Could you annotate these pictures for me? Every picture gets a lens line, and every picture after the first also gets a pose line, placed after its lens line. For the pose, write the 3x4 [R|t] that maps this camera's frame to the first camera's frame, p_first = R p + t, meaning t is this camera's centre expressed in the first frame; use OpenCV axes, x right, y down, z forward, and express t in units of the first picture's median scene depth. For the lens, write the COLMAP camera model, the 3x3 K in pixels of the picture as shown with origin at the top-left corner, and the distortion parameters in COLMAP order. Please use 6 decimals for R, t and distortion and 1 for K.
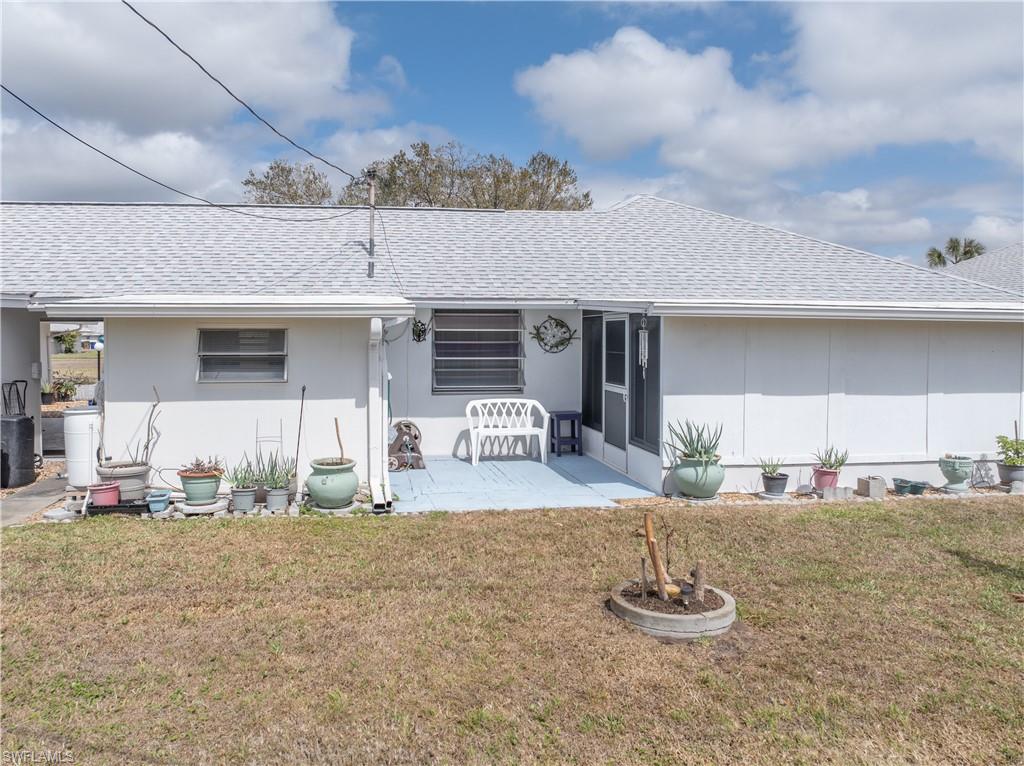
lens RADIAL K [[733.6, 0, 512.0], [0, 733.6, 383.0], [0, 0, 1]] dist [0.001844, -0.001177]
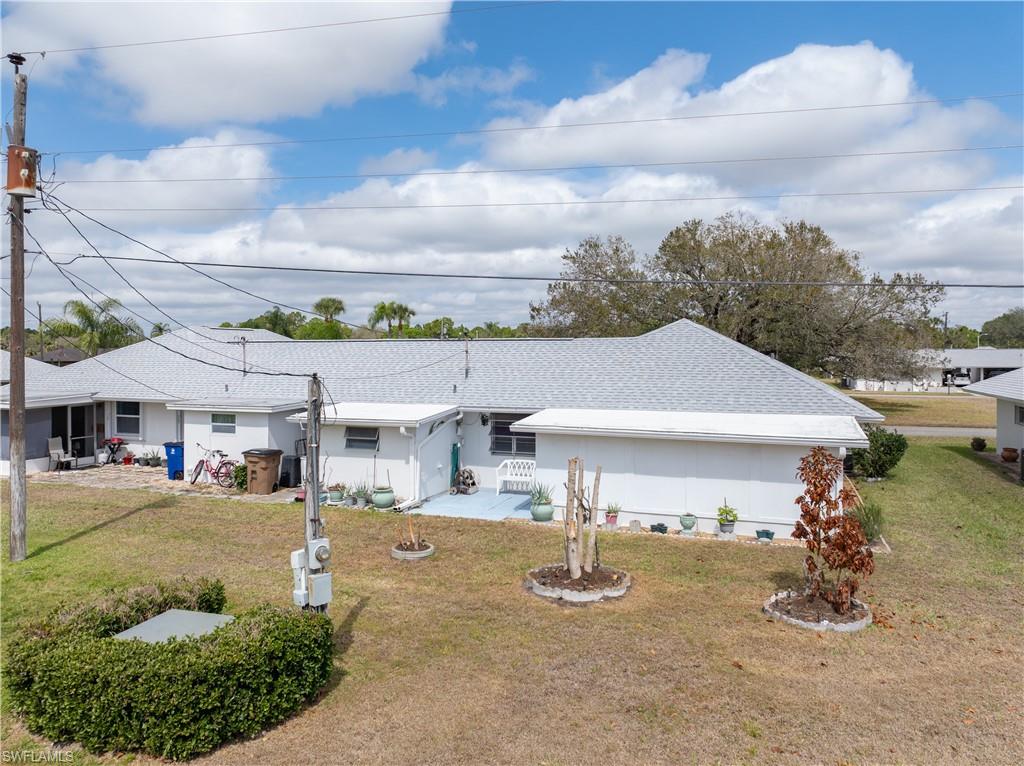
lens RADIAL K [[733.6, 0, 512.0], [0, 733.6, 383.0], [0, 0, 1]] dist [0.001844, -0.001177]
pose [[0.865606, 0.013238, -0.500551, 1.122517], [-0.027118, 0.999423, -0.020464, -0.167397], [0.499991, 0.031288, 0.865465, -0.741232]]
